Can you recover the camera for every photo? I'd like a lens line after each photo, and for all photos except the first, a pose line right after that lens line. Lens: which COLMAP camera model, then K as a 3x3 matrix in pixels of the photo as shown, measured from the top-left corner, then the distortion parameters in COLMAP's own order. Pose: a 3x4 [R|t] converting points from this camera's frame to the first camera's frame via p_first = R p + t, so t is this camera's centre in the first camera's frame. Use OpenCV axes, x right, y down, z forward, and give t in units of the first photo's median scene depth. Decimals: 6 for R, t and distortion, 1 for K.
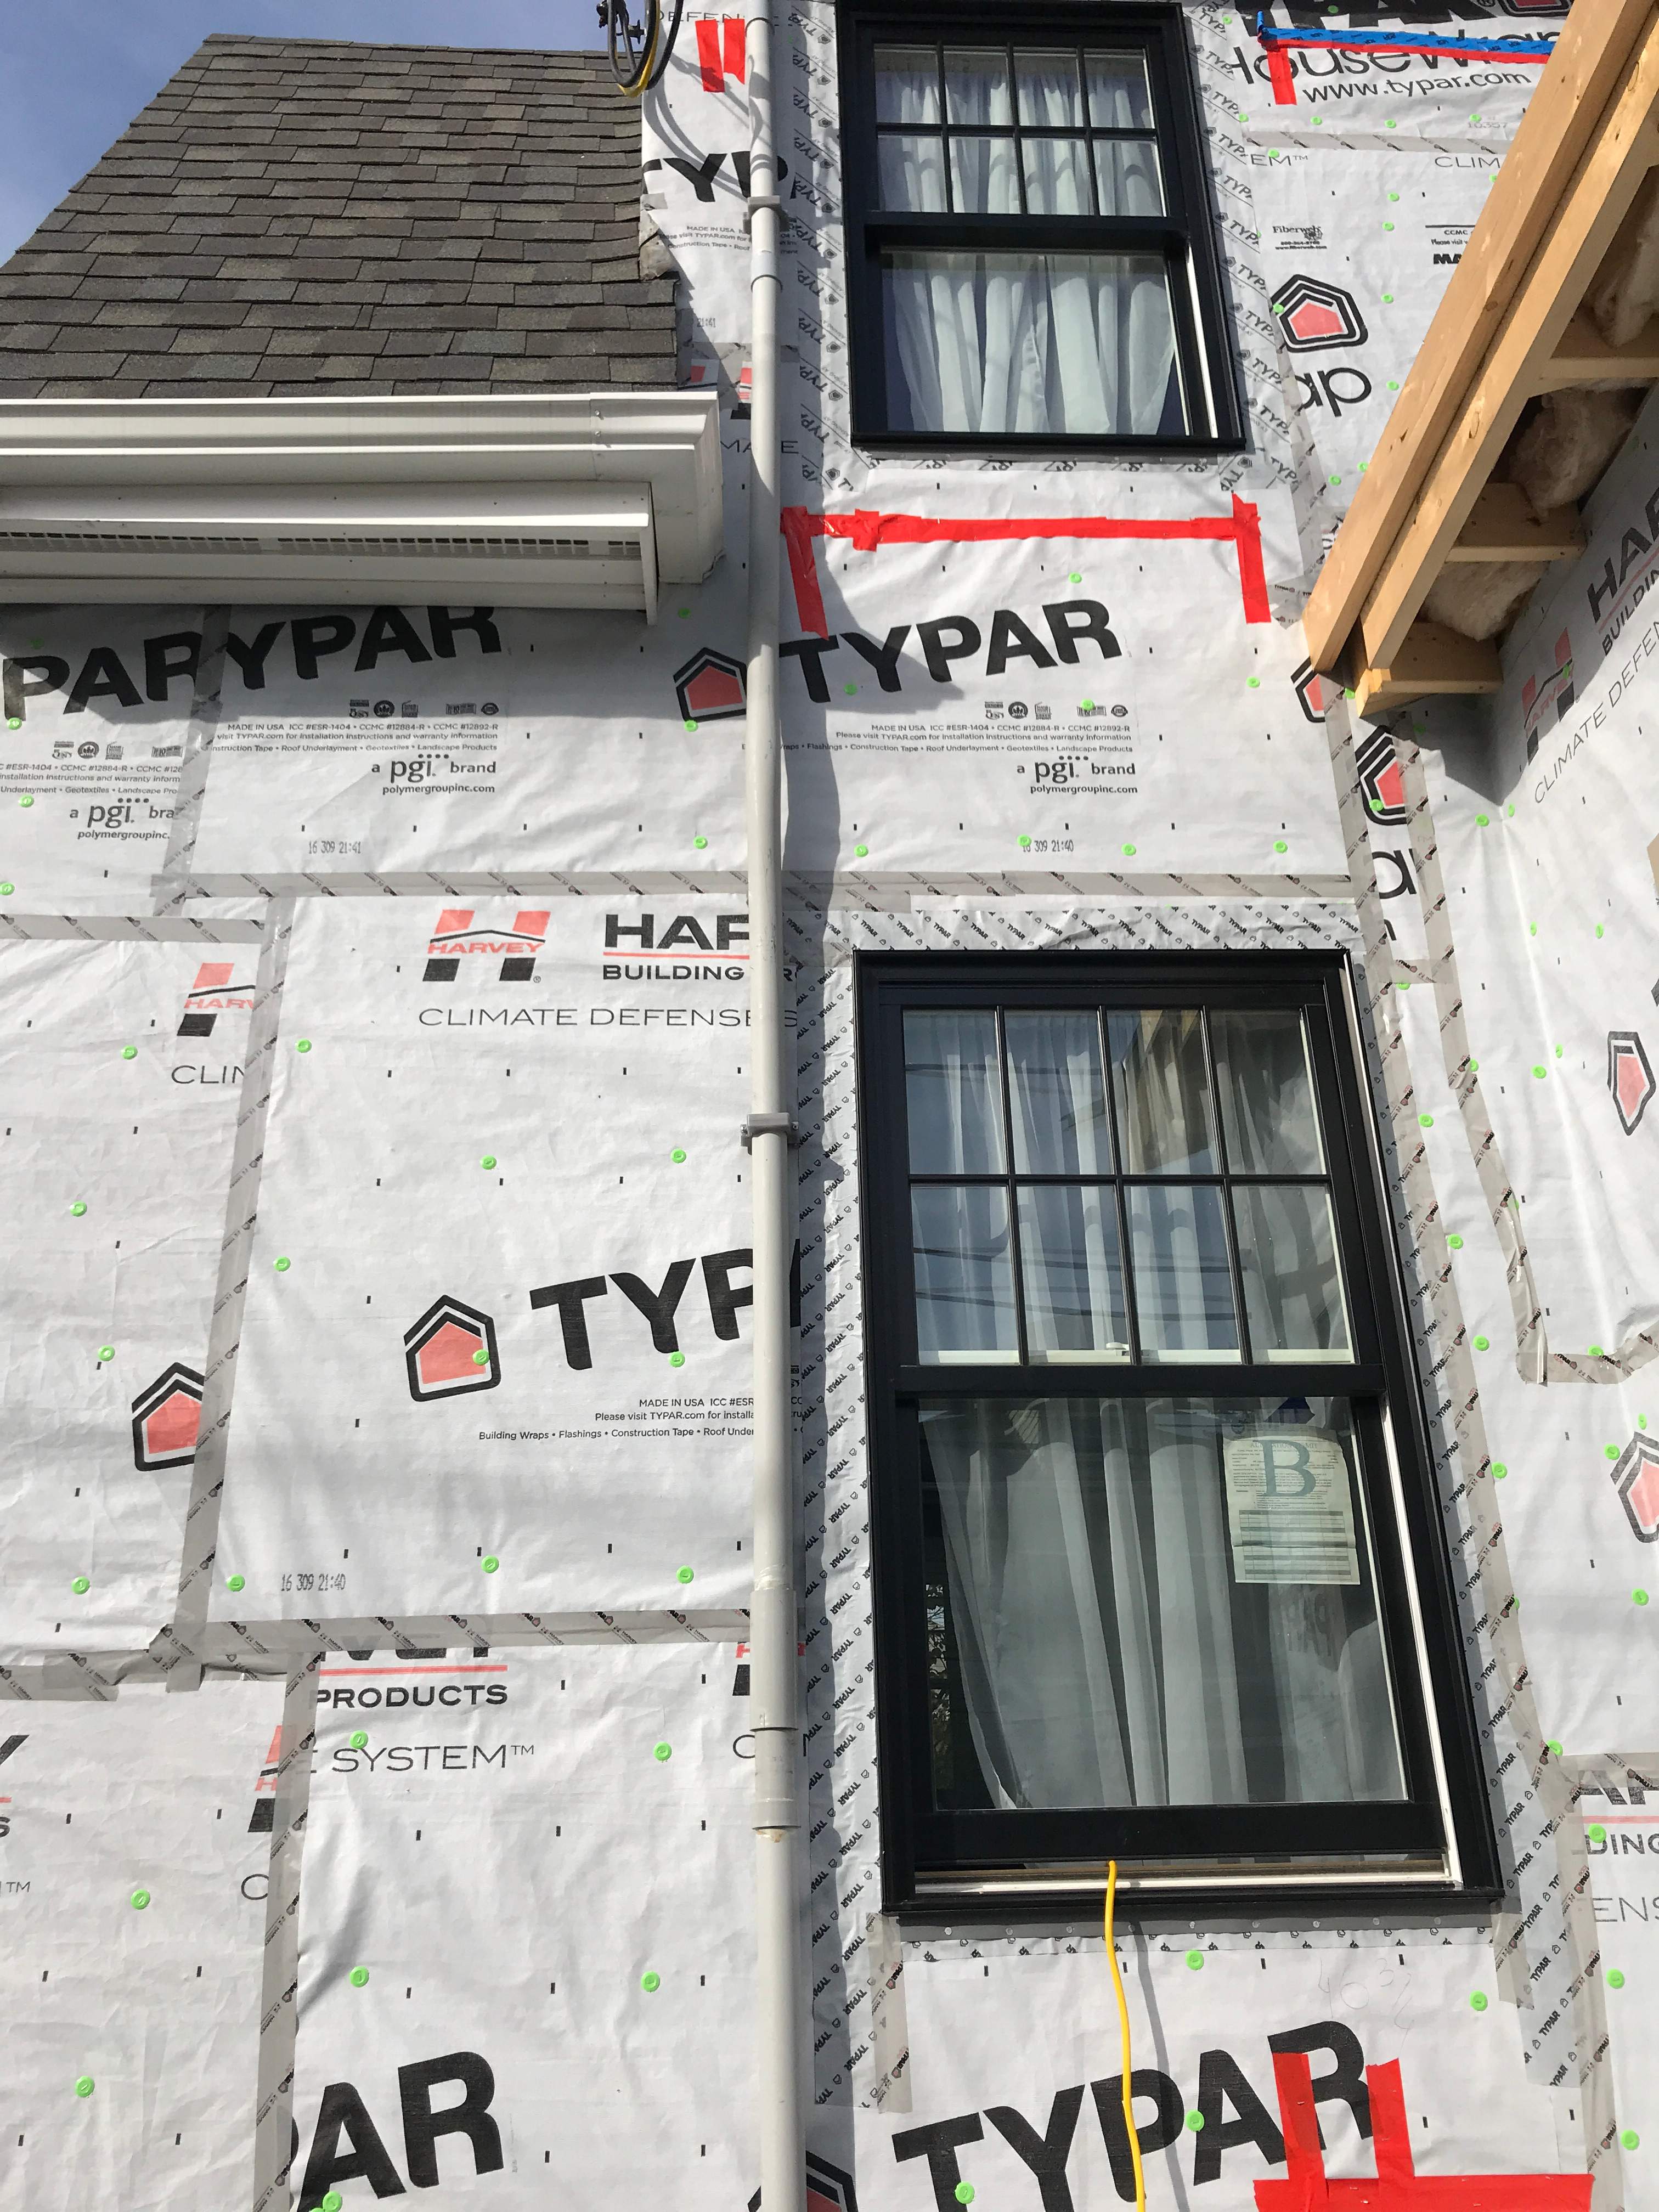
lens RADIAL K [[1819.4, 0, 831.0], [0, 1819.4, 1075.5], [0, 0, 1]] dist [0.032815, -0.042806]
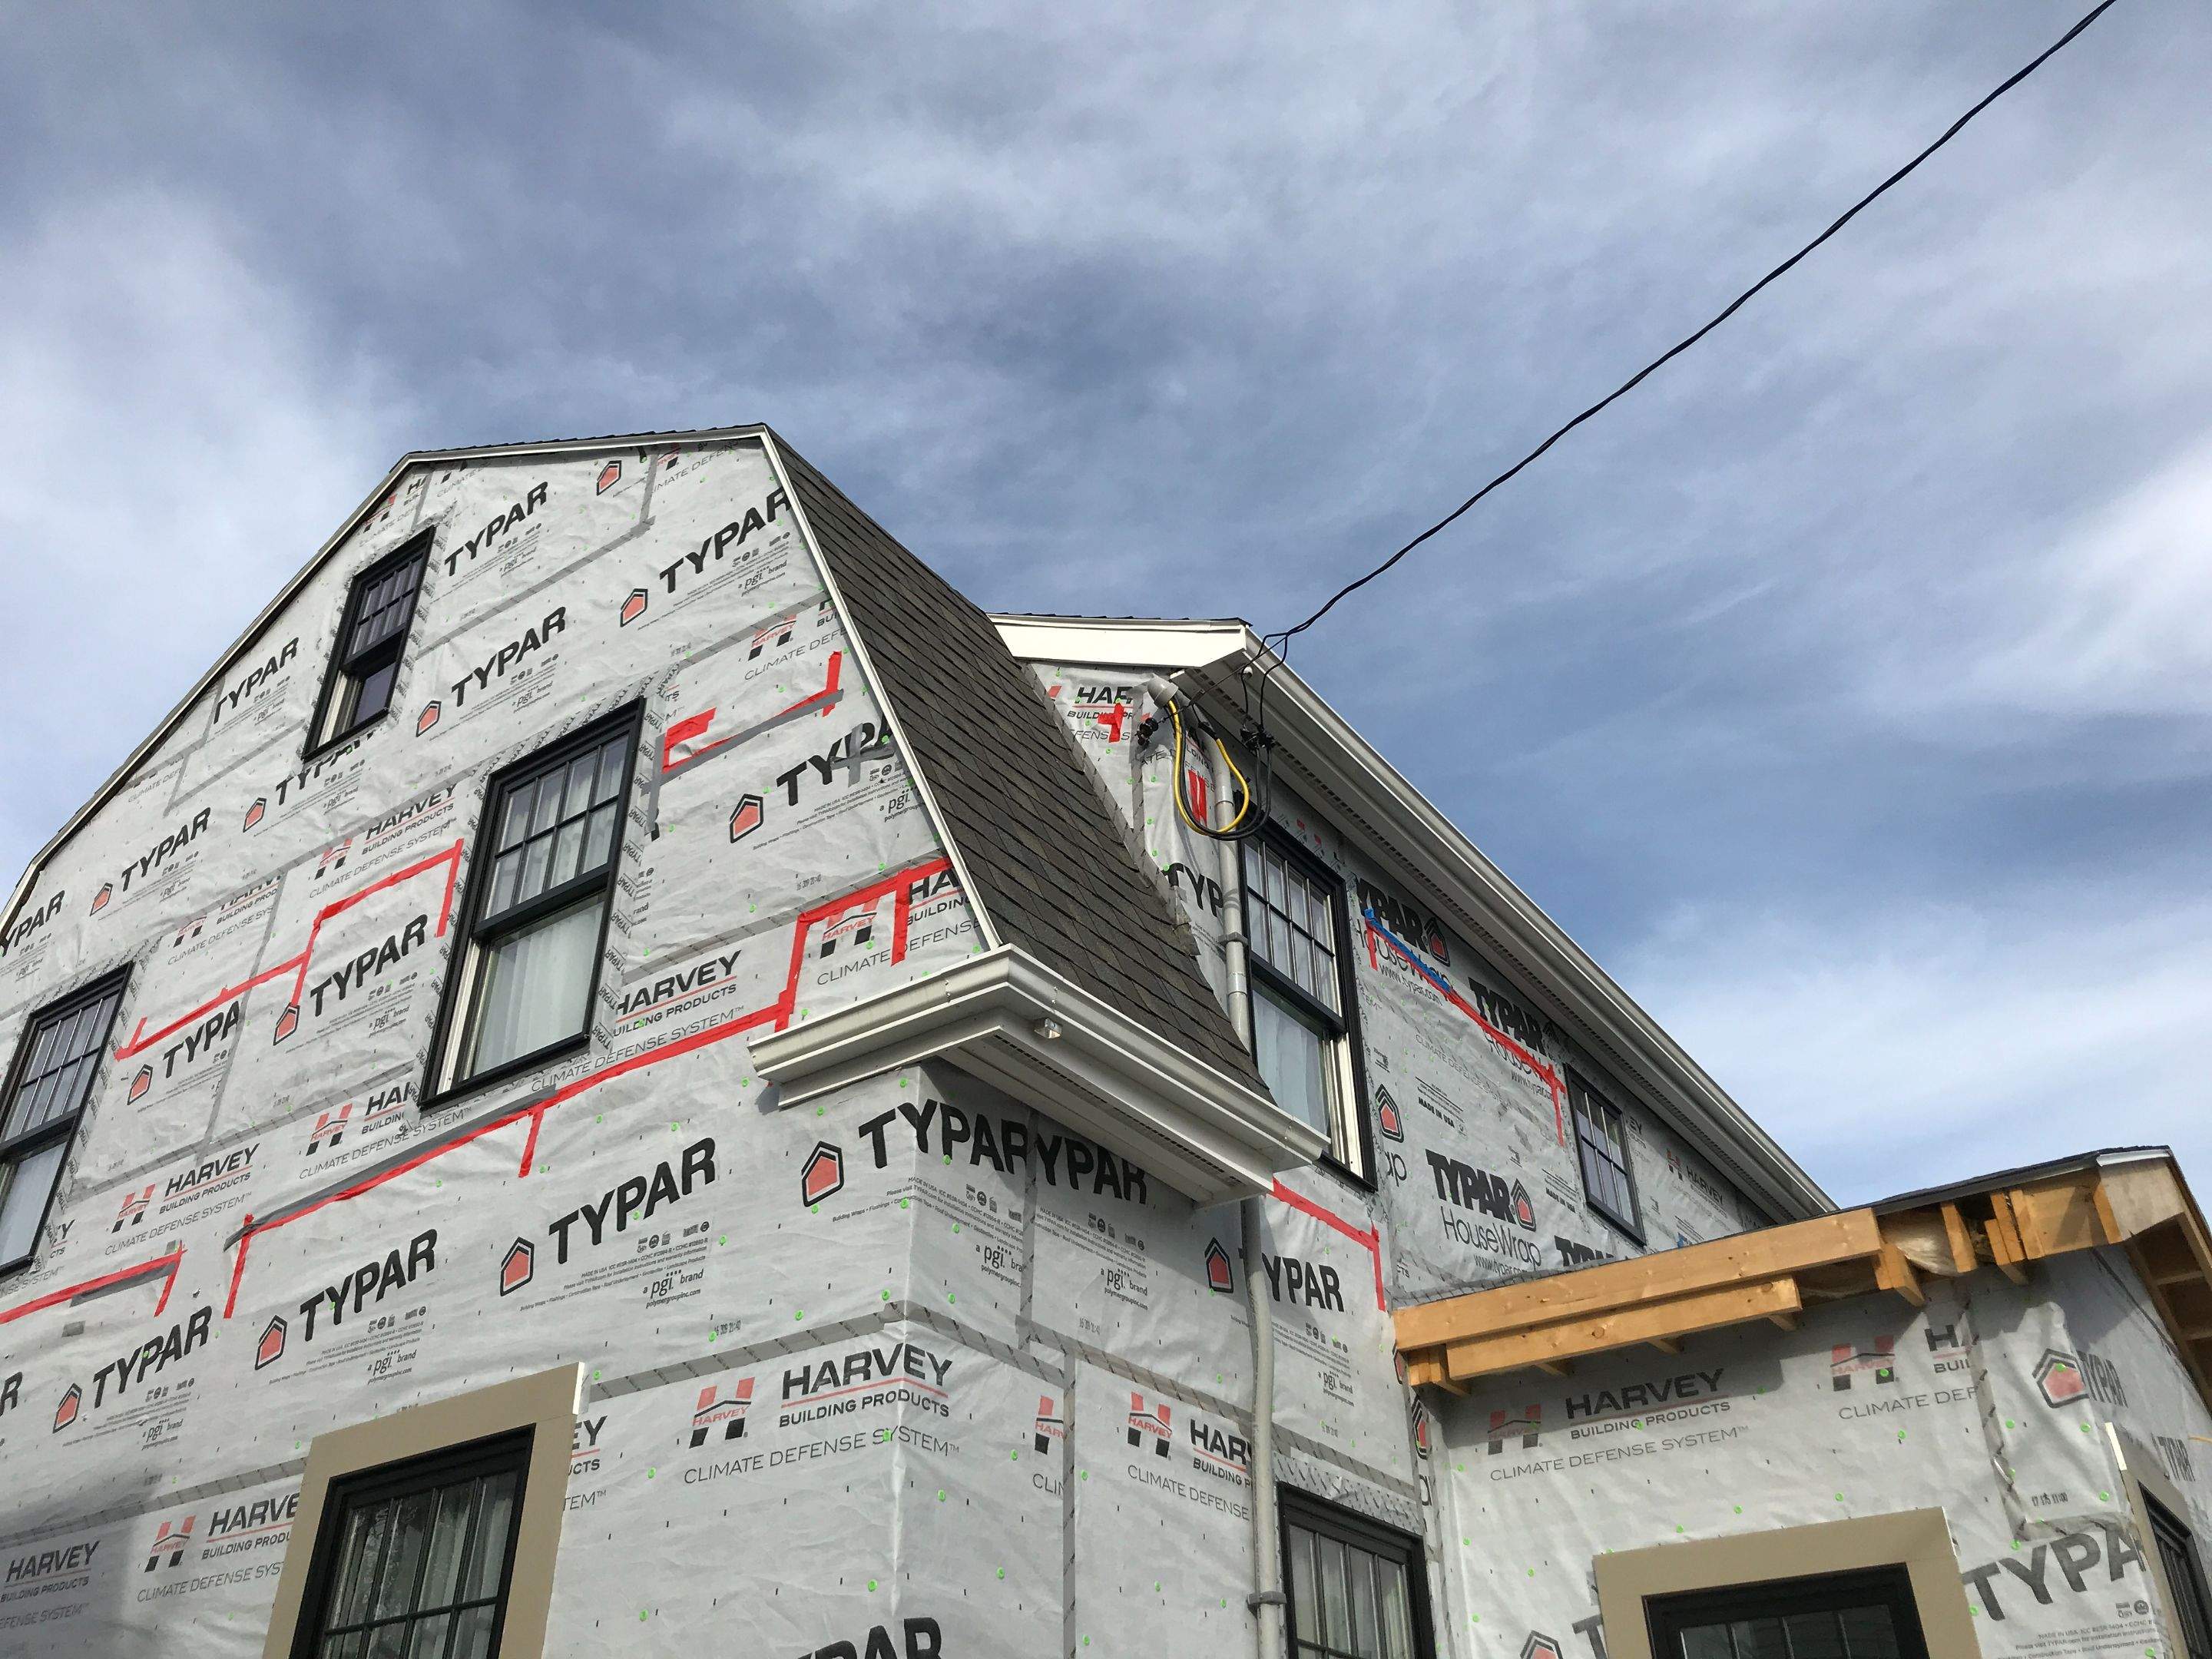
lens RADIAL K [[1792.7, 0, 1088.4], [0, 1792.7, 832.9], [0, 0, 1]] dist [0.031306, -0.035588]
pose [[0.626722, 0.451345, 0.635222, -1.454201], [-0.331520, 0.892162, -0.306825, -0.034625], [-0.705205, -0.018295, 0.708768, -0.038445]]
